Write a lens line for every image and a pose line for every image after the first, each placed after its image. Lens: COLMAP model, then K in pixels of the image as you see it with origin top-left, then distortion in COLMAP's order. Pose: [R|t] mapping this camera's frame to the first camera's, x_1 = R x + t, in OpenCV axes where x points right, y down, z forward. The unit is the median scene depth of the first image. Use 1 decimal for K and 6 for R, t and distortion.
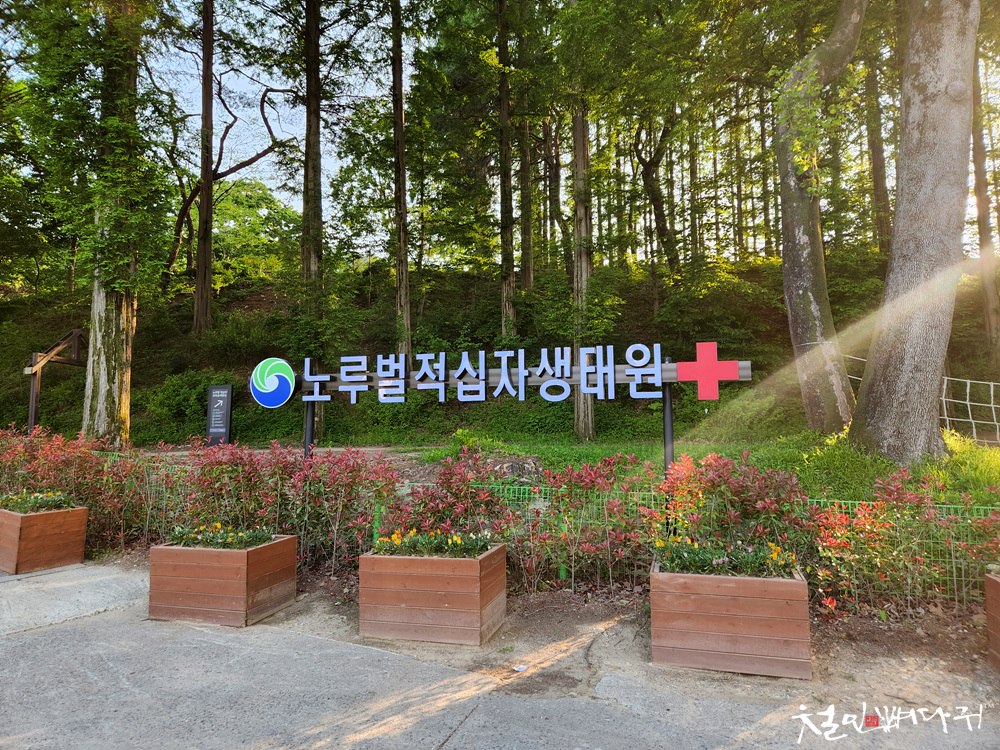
lens RADIAL K [[660.2, 0, 500.2], [0, 660.2, 377.3], [0, 0, 1]] dist [0.007679, 0.001038]
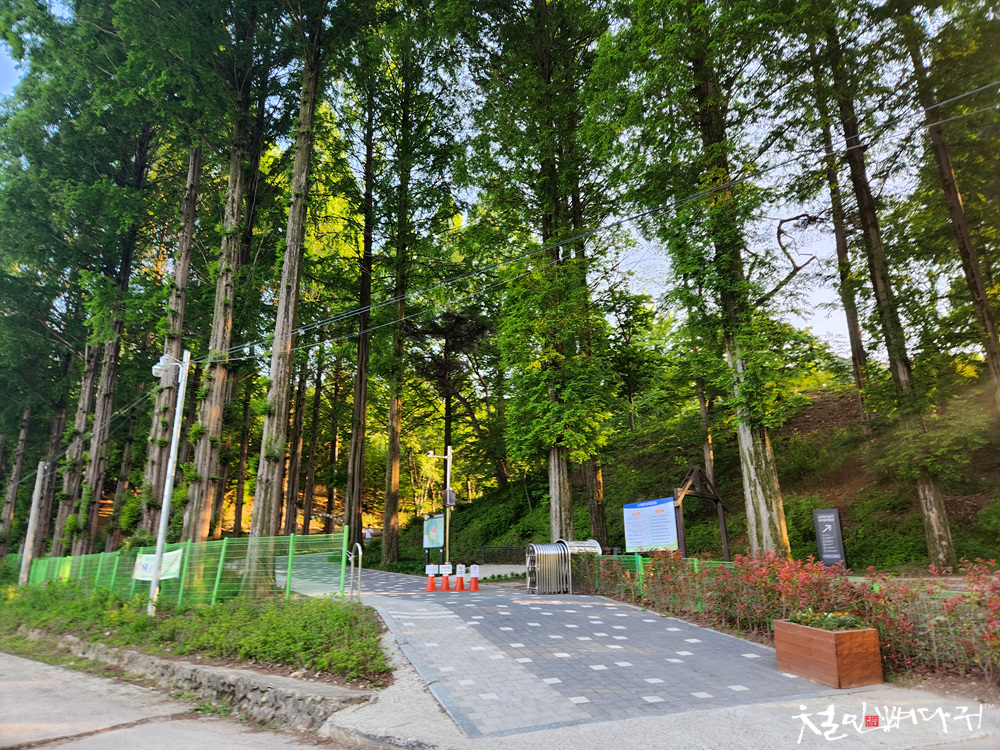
lens RADIAL K [[660.2, 0, 499.6], [0, 660.2, 371.7], [0, 0, 1]] dist [0.007679, 0.001038]
pose [[0.751238, -0.181250, -0.634657, -0.186809], [0.055339, 0.975467, -0.213077, -0.007693], [0.657707, 0.124950, 0.742838, -0.136167]]
